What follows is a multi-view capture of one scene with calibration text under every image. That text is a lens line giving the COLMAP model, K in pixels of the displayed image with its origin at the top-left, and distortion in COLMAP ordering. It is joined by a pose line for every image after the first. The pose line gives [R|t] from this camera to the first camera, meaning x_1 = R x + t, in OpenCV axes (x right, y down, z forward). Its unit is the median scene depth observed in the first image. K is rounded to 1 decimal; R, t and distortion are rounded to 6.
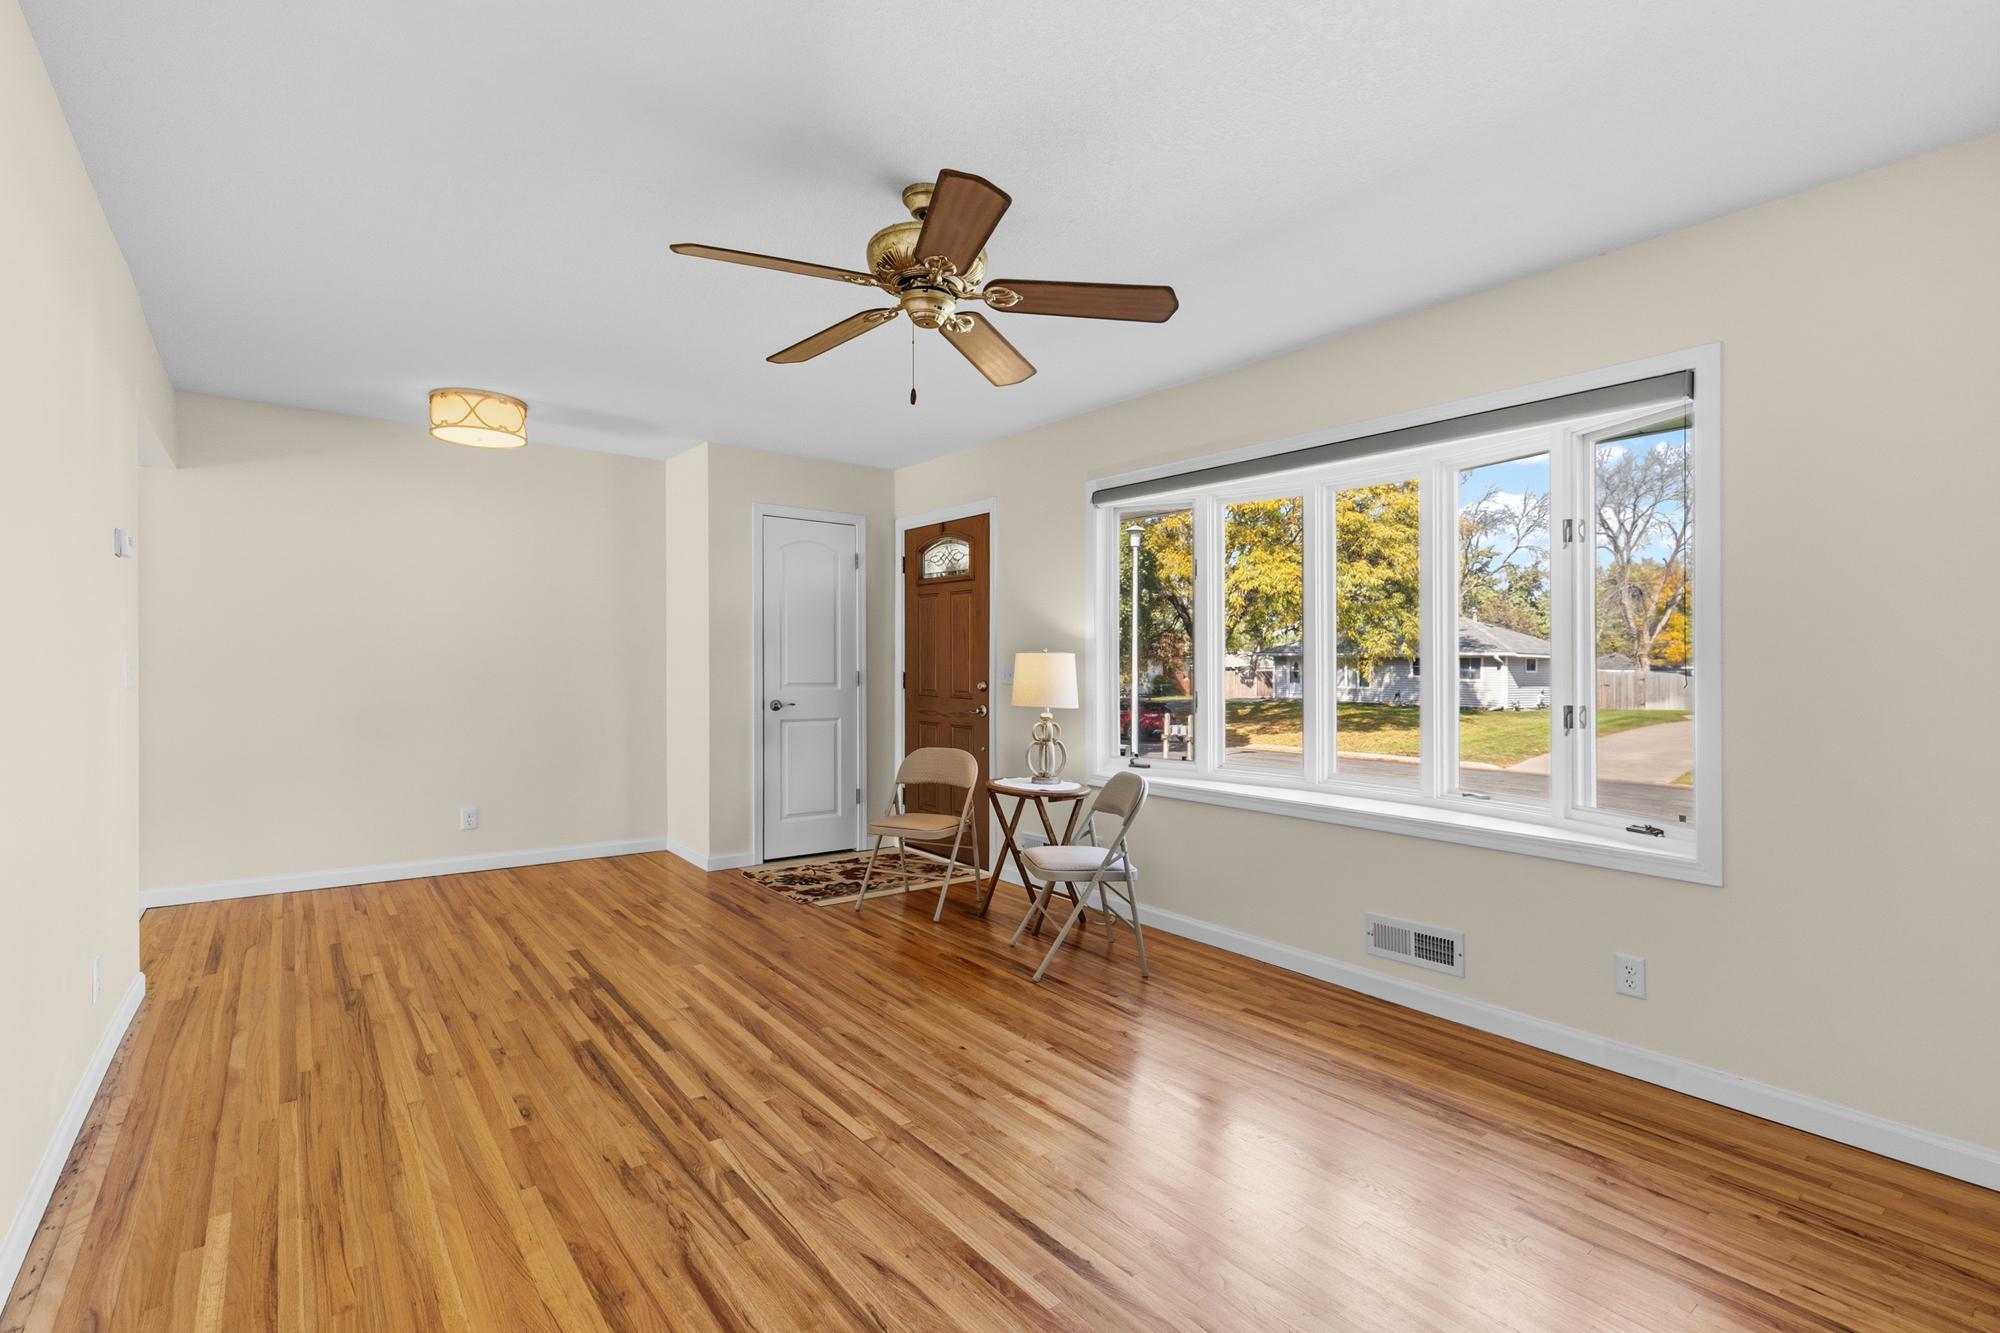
lens RADIAL K [[921.1, 0, 1008.1], [0, 921.1, 677.5], [0, 0, 1]] dist [0.008023, -0.000825]
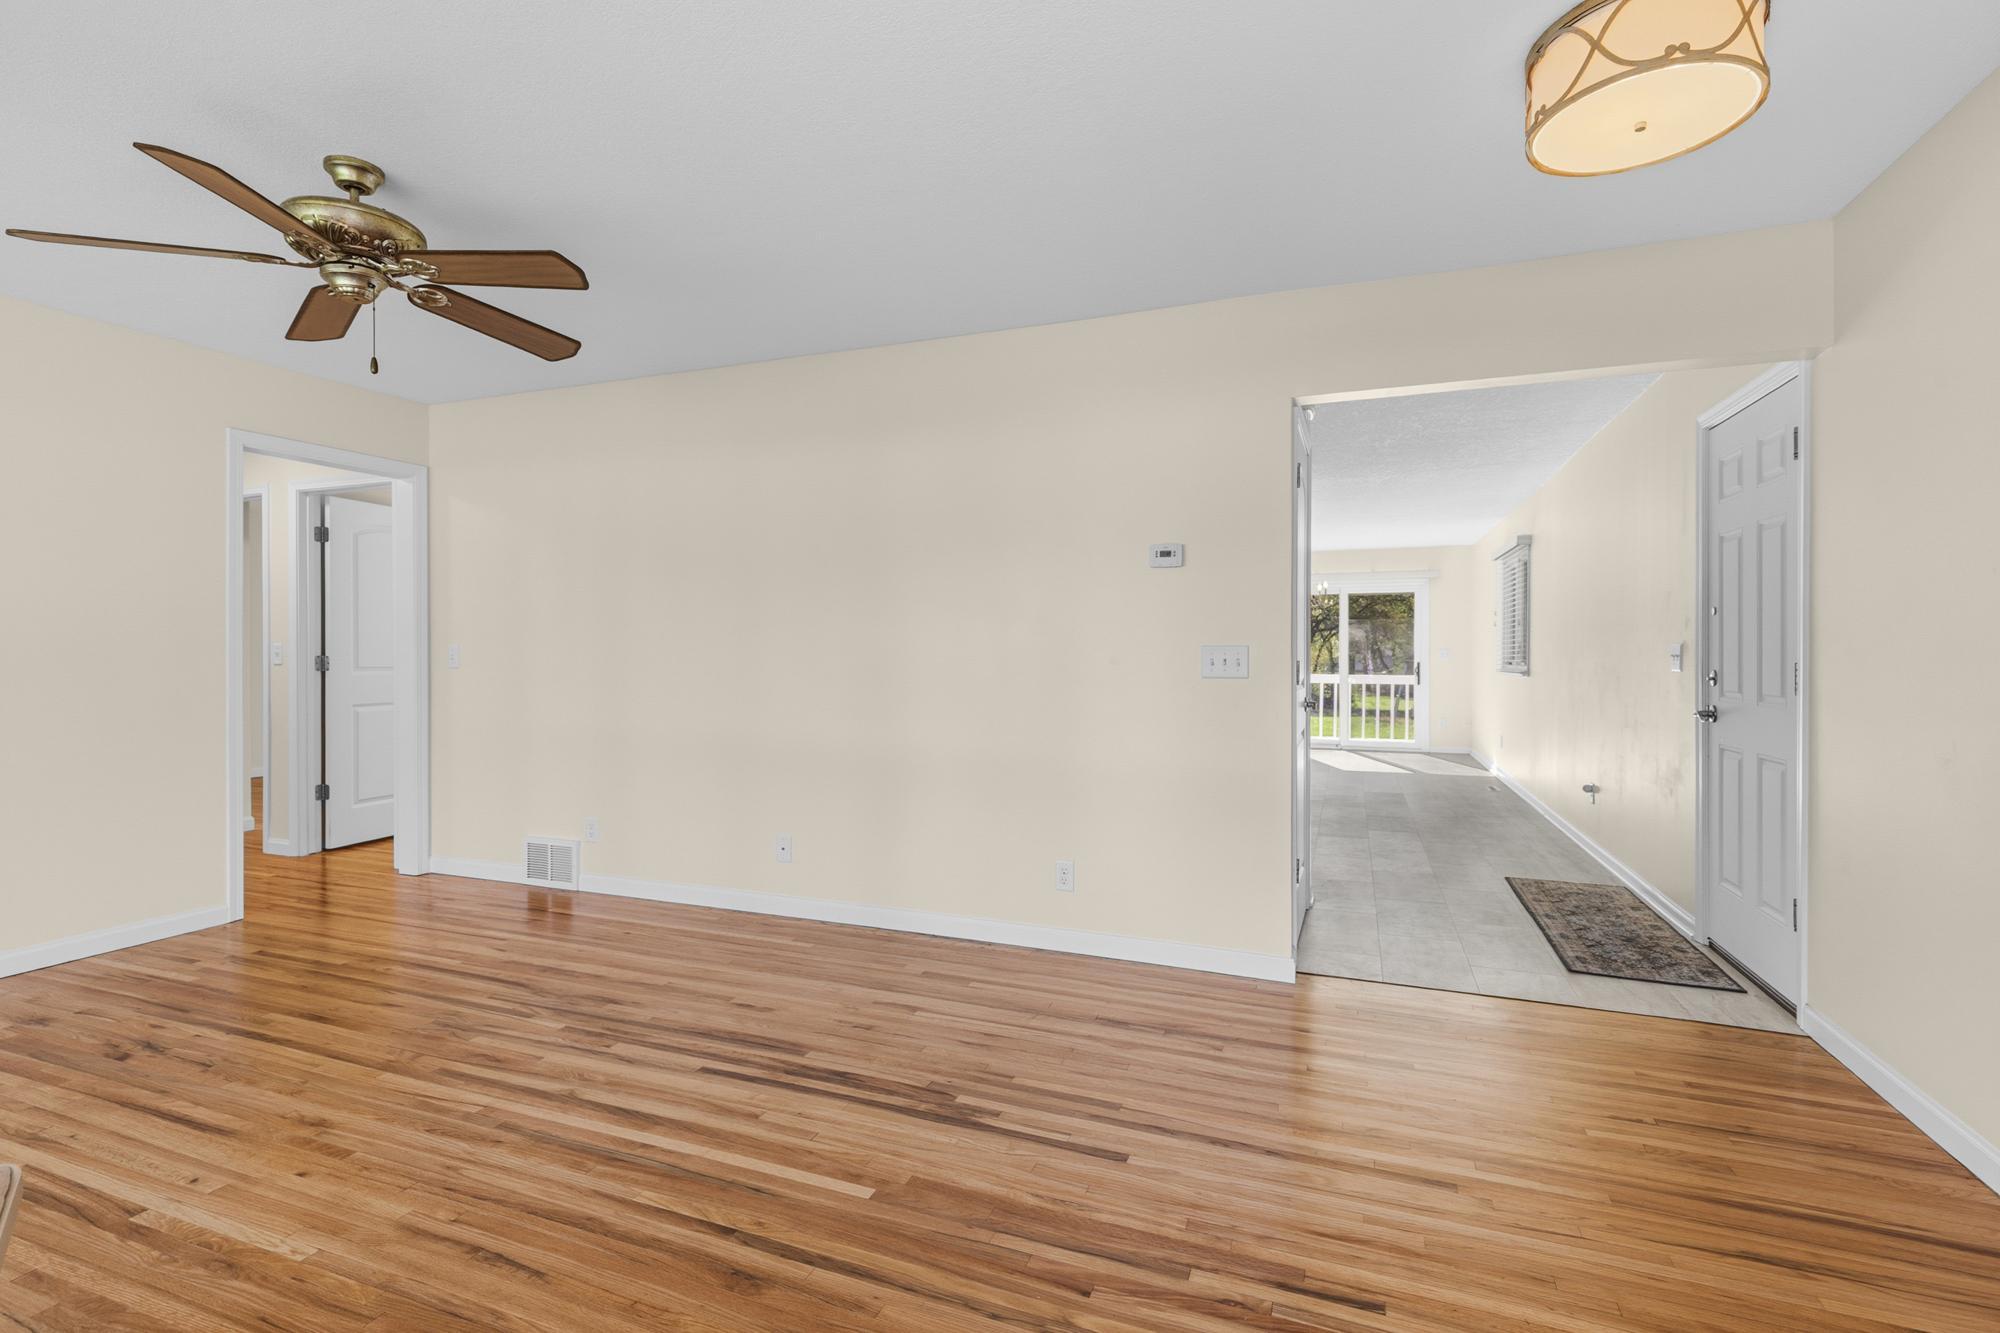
lens RADIAL K [[921.1, 0, 995.1], [0, 921.1, 655.3], [0, 0, 1]] dist [0.008023, -0.000825]
pose [[-0.862505, -0.011321, -0.505921, -0.173490], [-0.018139, 0.999799, 0.008551, -0.027058], [0.505723, 0.016553, -0.862537, 2.258201]]
